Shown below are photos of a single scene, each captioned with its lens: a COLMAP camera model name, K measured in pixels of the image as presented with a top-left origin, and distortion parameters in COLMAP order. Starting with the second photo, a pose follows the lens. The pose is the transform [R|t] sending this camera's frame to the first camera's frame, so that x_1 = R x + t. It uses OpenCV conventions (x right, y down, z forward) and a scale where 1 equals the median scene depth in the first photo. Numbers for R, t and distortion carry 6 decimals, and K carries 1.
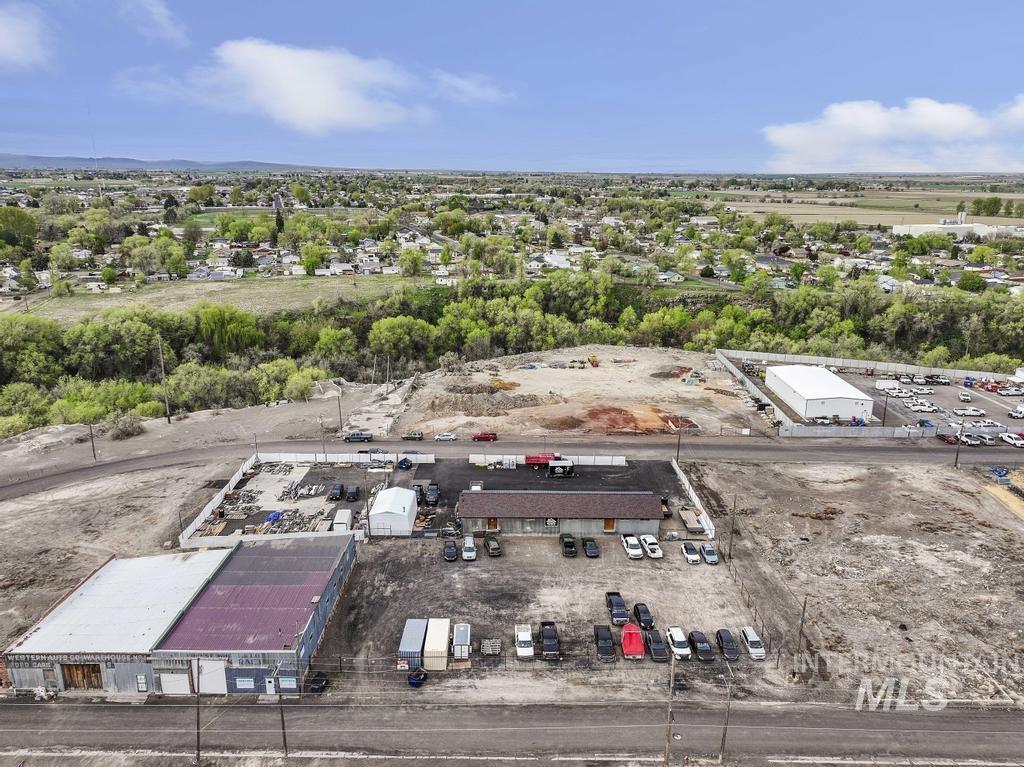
lens RADIAL K [[733.9, 0, 516.5], [0, 733.9, 379.6], [0, 0, 1]] dist [0.006398, -0.001907]
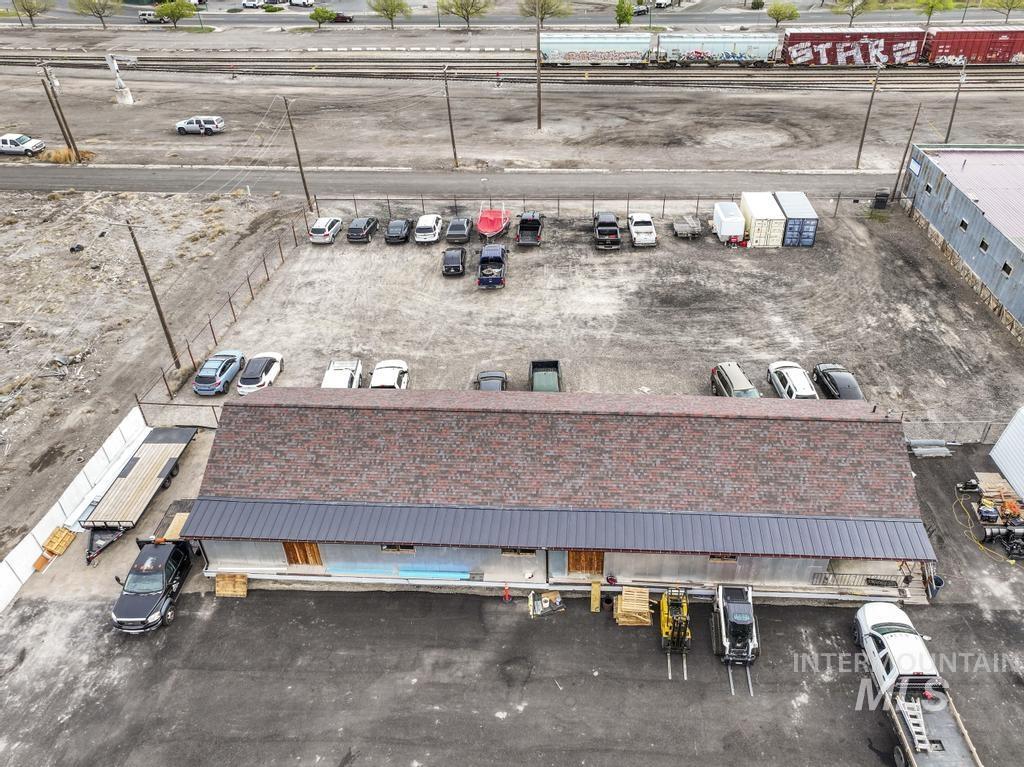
lens RADIAL K [[755.8, 0, 548.3], [0, 755.8, 347.9], [0, 0, 1]] dist [0.009678, 0.006702]
pose [[-0.998607, -0.027119, 0.045264, 0.051440], [0.016014, 0.661599, 0.749686, -0.096788], [-0.050277, 0.749367, -0.660243, 1.250281]]
